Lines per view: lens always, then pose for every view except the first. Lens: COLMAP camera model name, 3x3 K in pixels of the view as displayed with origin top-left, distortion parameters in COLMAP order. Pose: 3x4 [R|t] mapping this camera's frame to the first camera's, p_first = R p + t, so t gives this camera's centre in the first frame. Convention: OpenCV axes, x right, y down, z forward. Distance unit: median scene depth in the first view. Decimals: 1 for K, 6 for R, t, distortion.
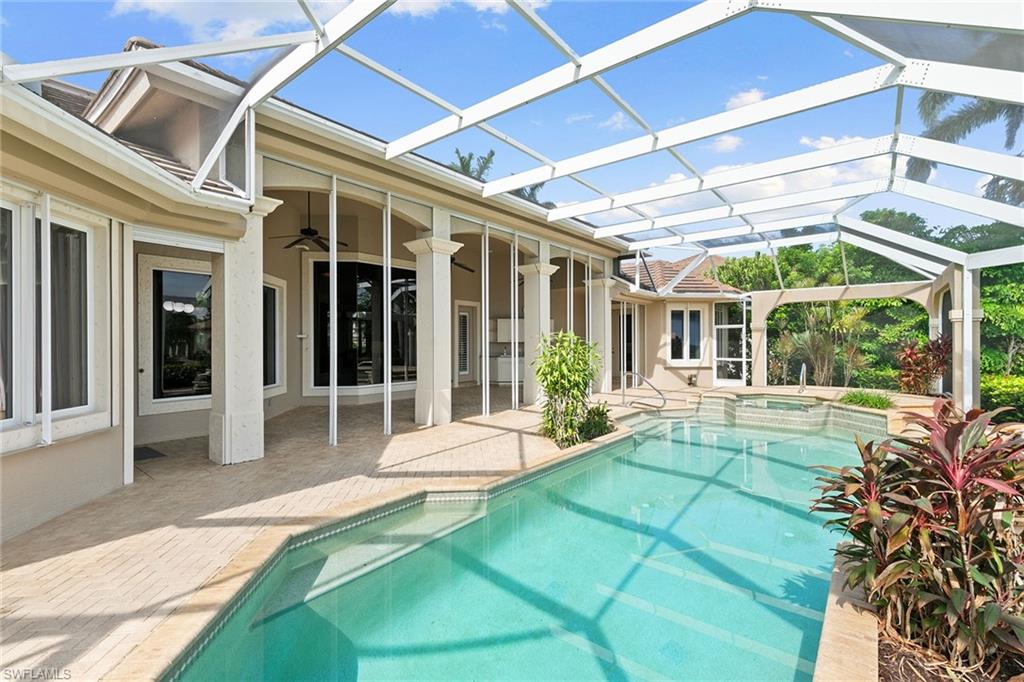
lens RADIAL K [[455.8, 0, 512.0], [0, 455.8, 341.0], [0, 0, 1]] dist [0.011412, -0.001290]
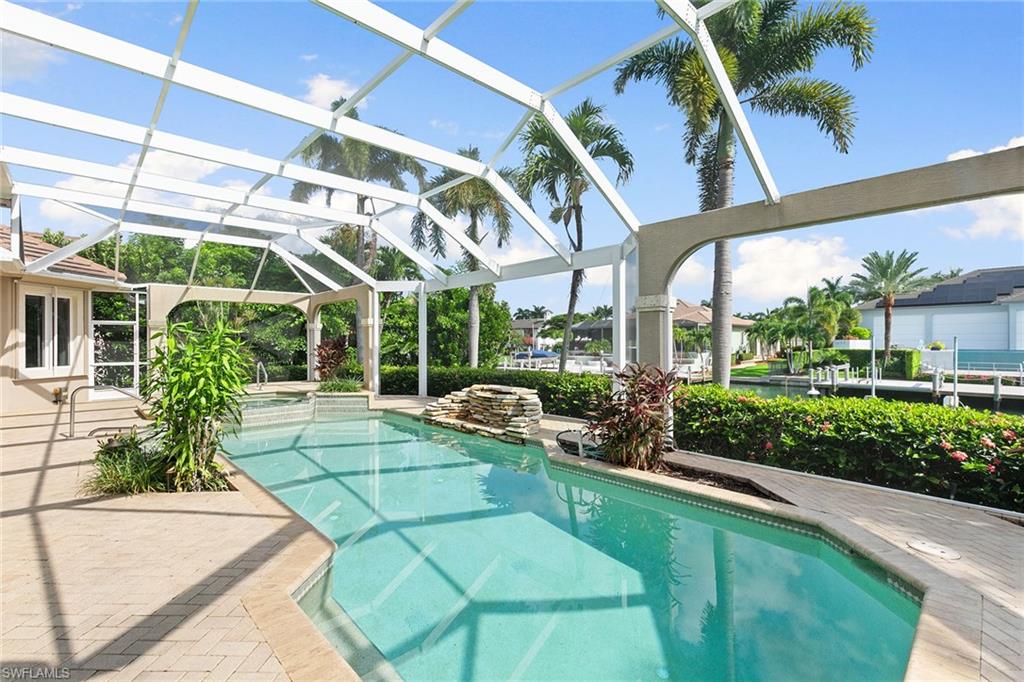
lens RADIAL K [[455.8, 0, 512.0], [0, 455.8, 341.0], [0, 0, 1]] dist [0.011412, -0.001290]
pose [[0.146519, -0.000517, 0.989208, -0.227014], [0.003656, 0.999993, -0.000018, 0.003209], [-0.989201, 0.003619, 0.146520, 0.202680]]
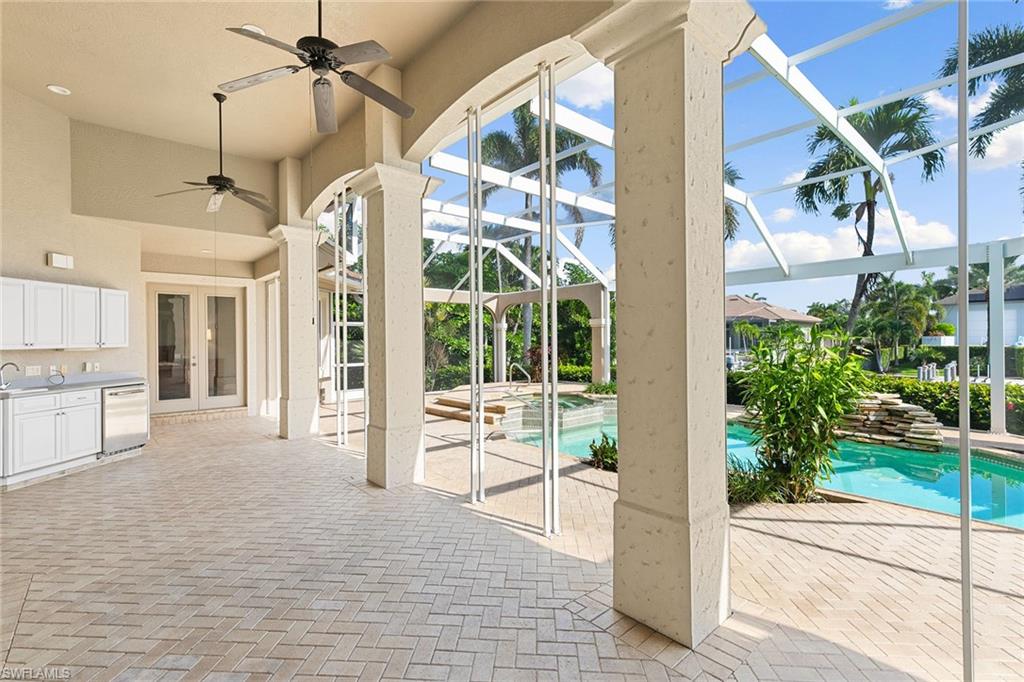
lens RADIAL K [[455.8, 0, 512.0], [0, 455.8, 341.0], [0, 0, 1]] dist [0.011412, -0.001290]
pose [[0.184139, -0.008477, 0.982864, -0.281405], [0.006118, 0.999953, 0.007478, -0.005629], [-0.982881, 0.004636, 0.184183, 0.592932]]
